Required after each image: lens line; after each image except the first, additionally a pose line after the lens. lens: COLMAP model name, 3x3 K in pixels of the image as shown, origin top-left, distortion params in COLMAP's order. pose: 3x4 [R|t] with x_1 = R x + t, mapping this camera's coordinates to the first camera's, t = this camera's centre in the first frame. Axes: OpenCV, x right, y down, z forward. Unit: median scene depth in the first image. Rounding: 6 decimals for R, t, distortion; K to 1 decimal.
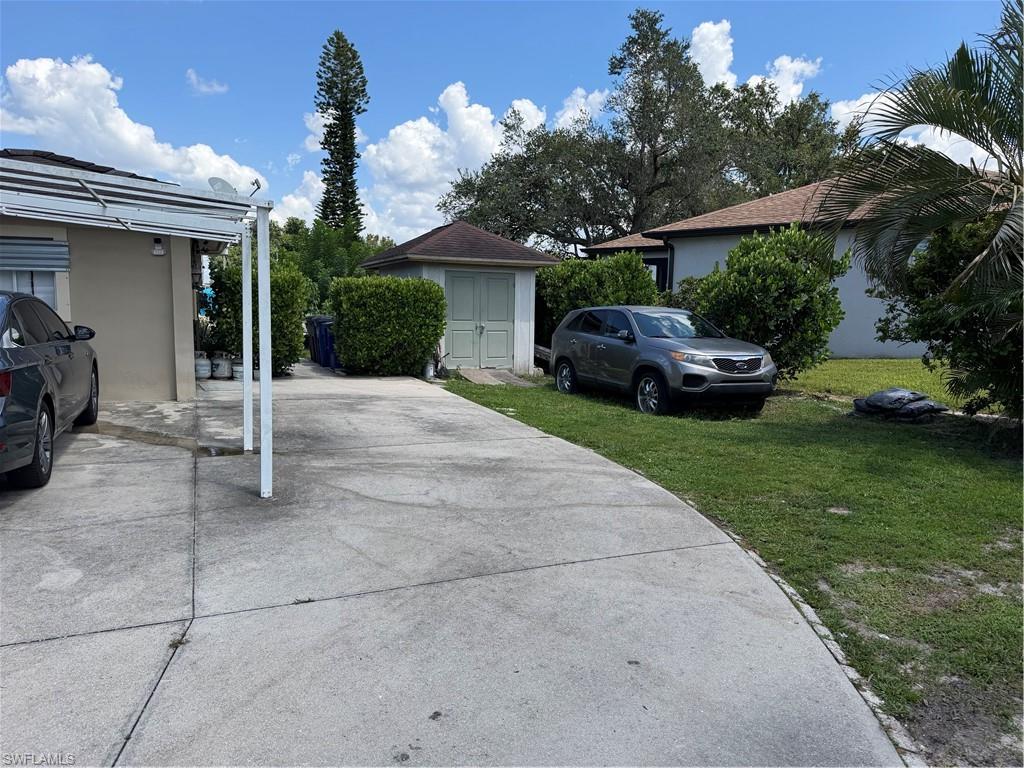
lens RADIAL K [[733.7, 0, 509.8], [0, 733.7, 379.9], [0, 0, 1]] dist [0.046671, -0.051913]
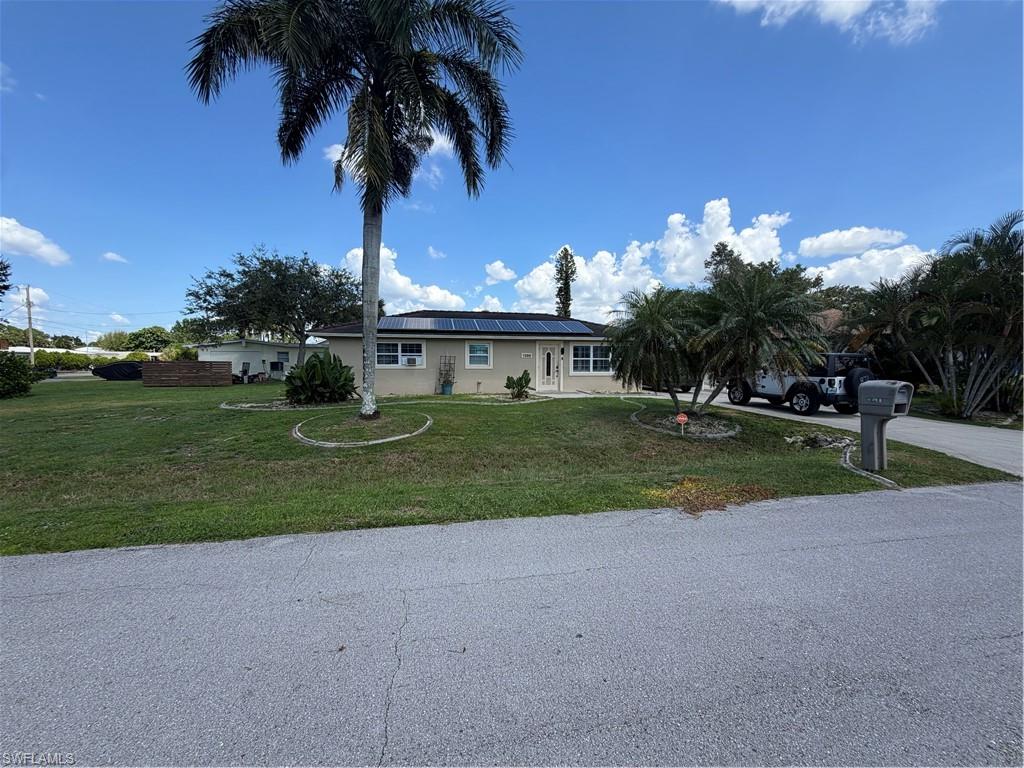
lens RADIAL K [[415.9, 0, 512.7], [0, 415.9, 379.2], [0, 0, 1]] dist [0.003876, 0.001166]
pose [[0.980286, -0.003384, -0.197555, -0.133613], [-0.010169, 0.997664, -0.067549, 0.024754], [0.197322, 0.068227, 0.977962, -0.260874]]
